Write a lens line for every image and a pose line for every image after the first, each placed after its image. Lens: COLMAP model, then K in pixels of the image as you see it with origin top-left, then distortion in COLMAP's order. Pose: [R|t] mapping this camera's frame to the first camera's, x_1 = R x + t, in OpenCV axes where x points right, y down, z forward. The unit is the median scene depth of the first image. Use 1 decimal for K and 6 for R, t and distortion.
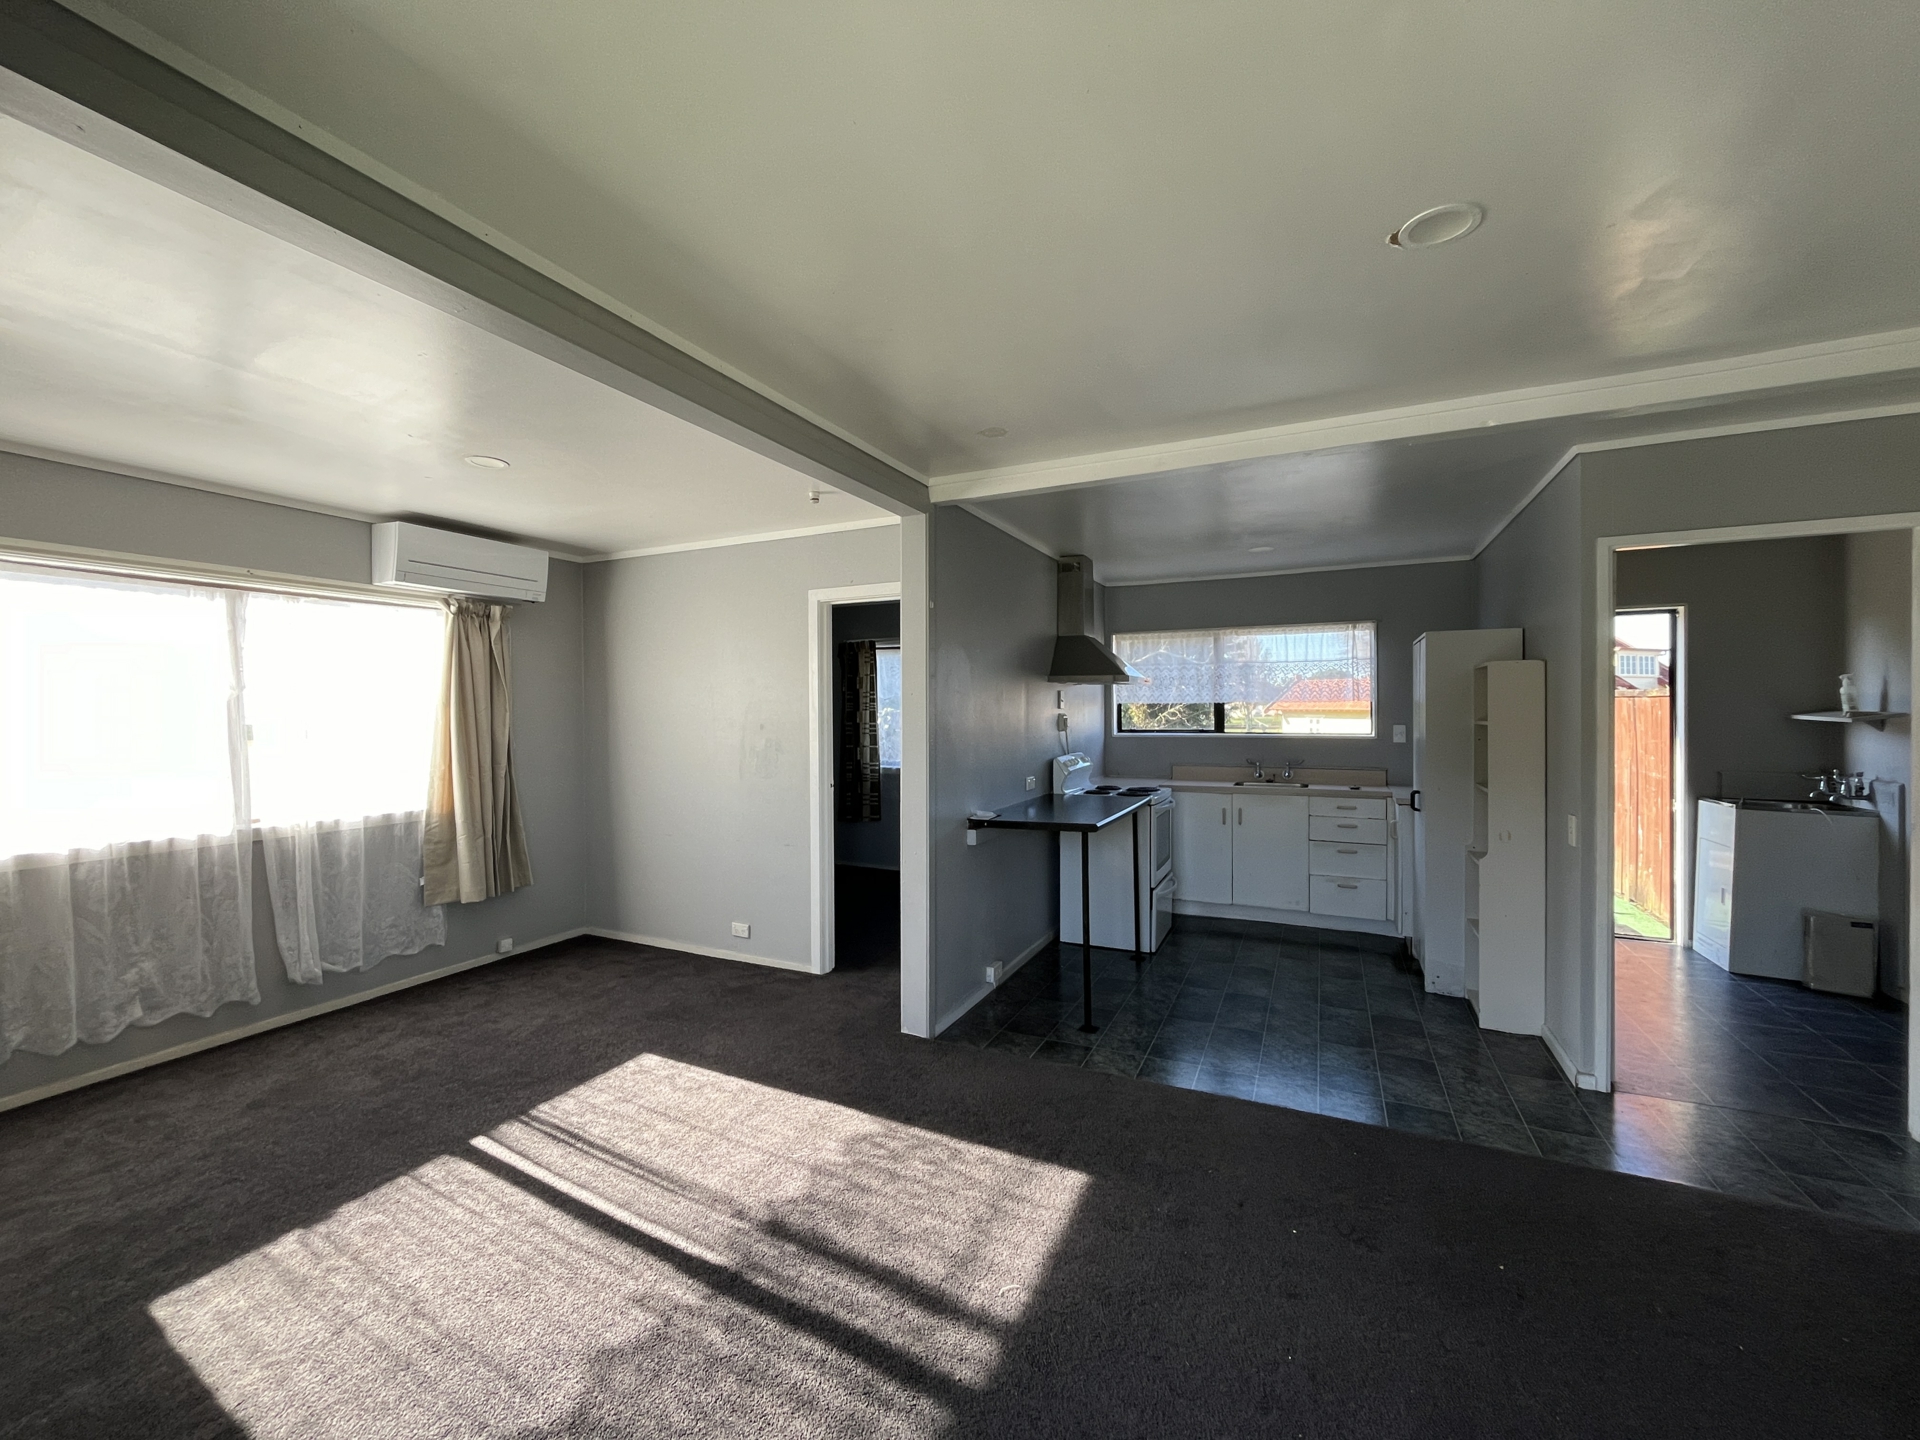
lens RADIAL K [[775.1, 0, 952.6], [0, 775.1, 712.7], [0, 0, 1]] dist [-0.001987, -0.000028]
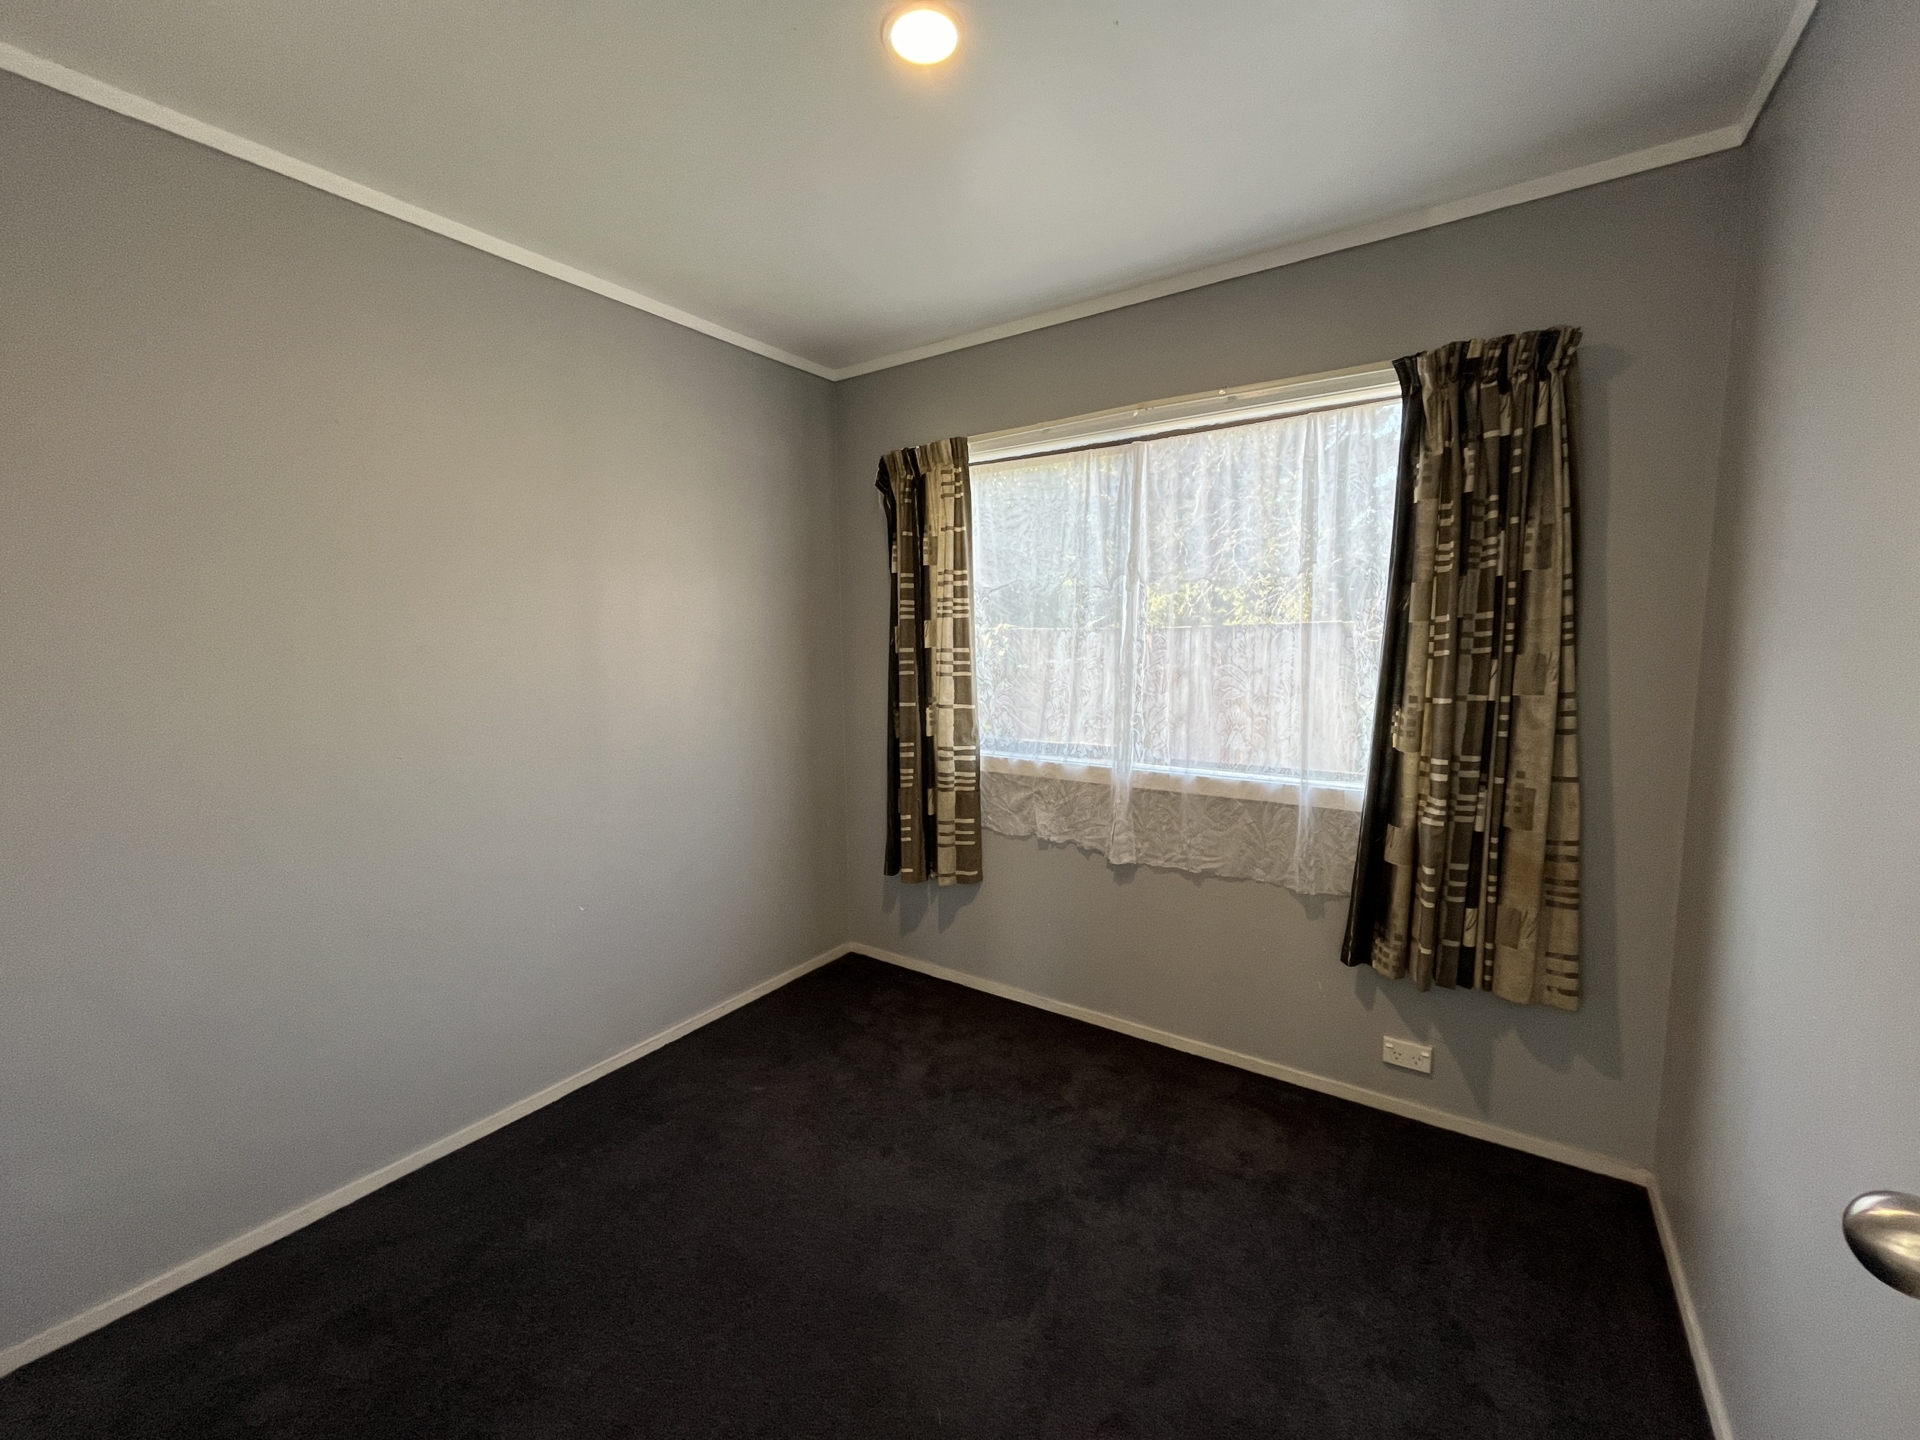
lens RADIAL K [[775.1, 0, 958.6], [0, 775.1, 720.2], [0, 0, 1]] dist [-0.001987, -0.000028]
pose [[0.989278, 0.013256, -0.145442, -0.044836], [0.002298, 0.994336, 0.106255, 0.007410], [0.146026, -0.105450, 0.983645, 0.594911]]
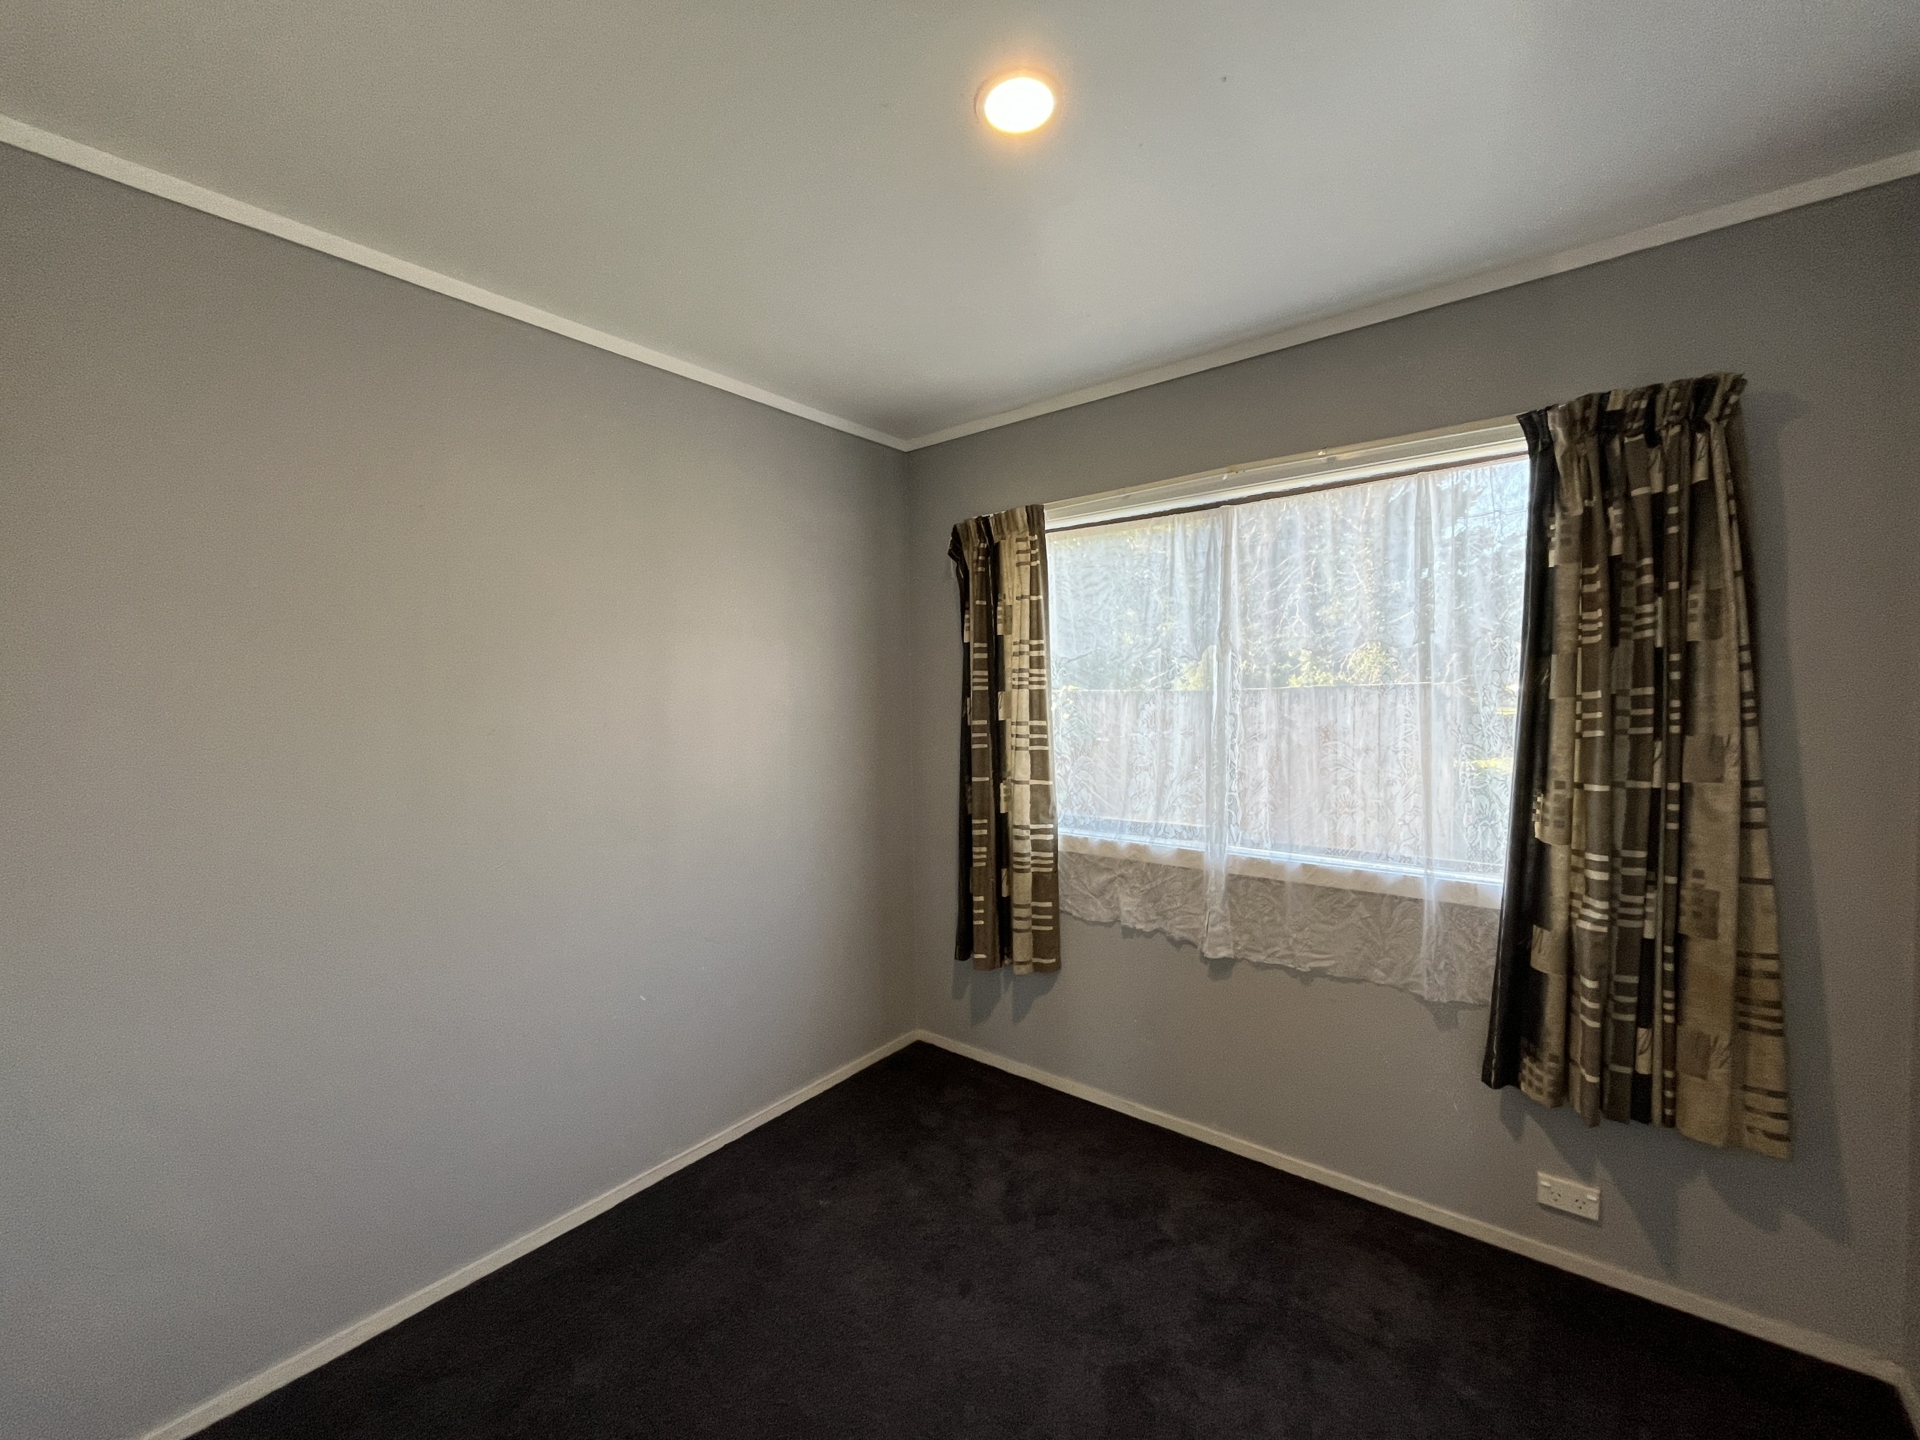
lens RADIAL K [[775.1, 0, 959.3], [0, 775.1, 719.0], [0, 0, 1]] dist [-0.001987, -0.000028]
pose [[0.976813, -0.000498, -0.214094, -0.058470], [0.007828, 0.999412, 0.033390, -0.001122], [0.213951, -0.034291, 0.976242, 0.612925]]
